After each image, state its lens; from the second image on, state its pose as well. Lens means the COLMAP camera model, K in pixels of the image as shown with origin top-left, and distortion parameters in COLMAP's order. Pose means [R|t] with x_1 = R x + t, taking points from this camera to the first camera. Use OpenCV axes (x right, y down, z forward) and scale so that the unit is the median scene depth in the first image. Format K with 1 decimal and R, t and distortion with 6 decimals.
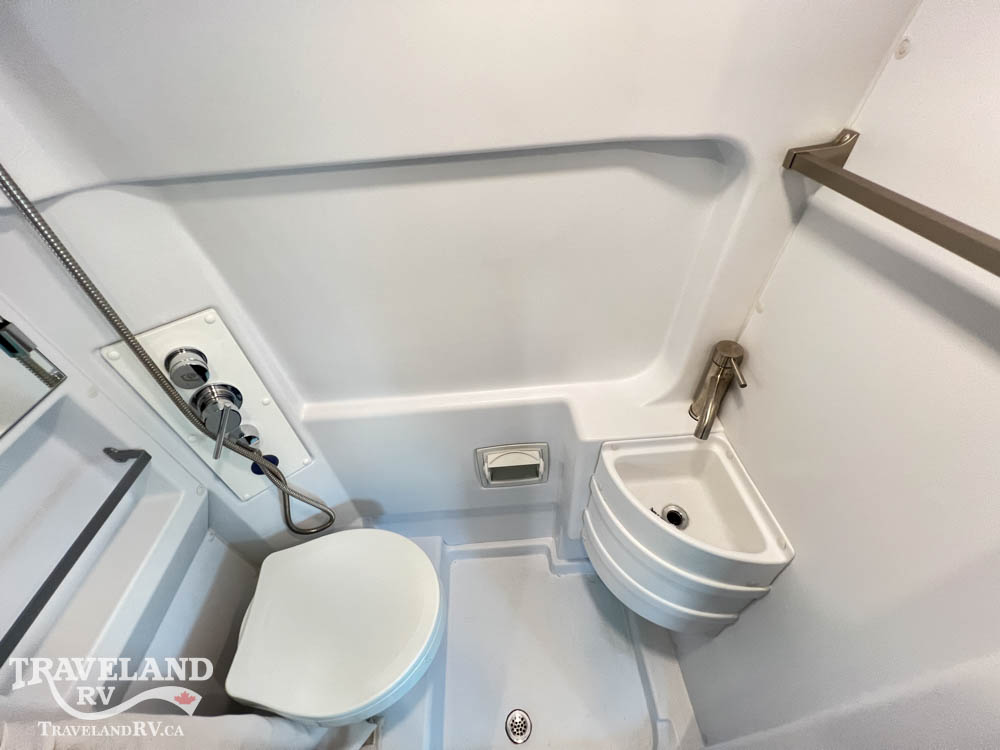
lens RADIAL K [[399.4, 0, 498.2], [0, 399.4, 373.9], [0, 0, 1]] dist [-0.001553, 0.000931]
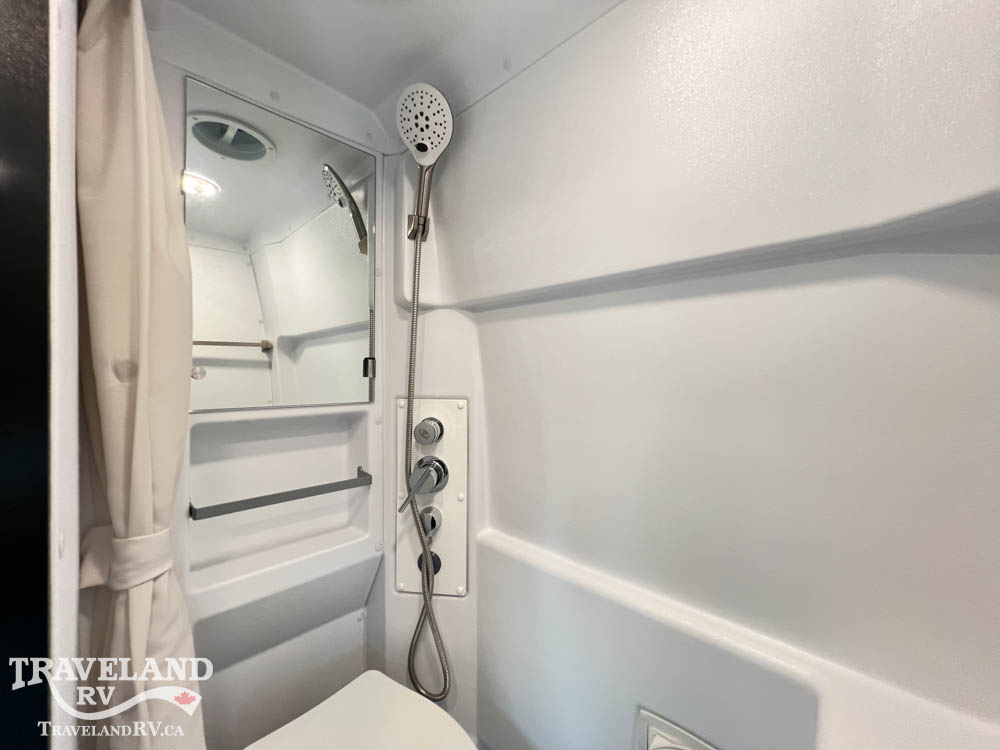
lens RADIAL K [[399.4, 0, 498.2], [0, 399.4, 373.9], [0, 0, 1]] dist [-0.001553, 0.000931]
pose [[0.679055, 0.059641, -0.731661, 0.261273], [-0.532529, 0.726042, -0.435057, 0.235821], [0.505270, 0.685059, 0.524783, 0.233526]]
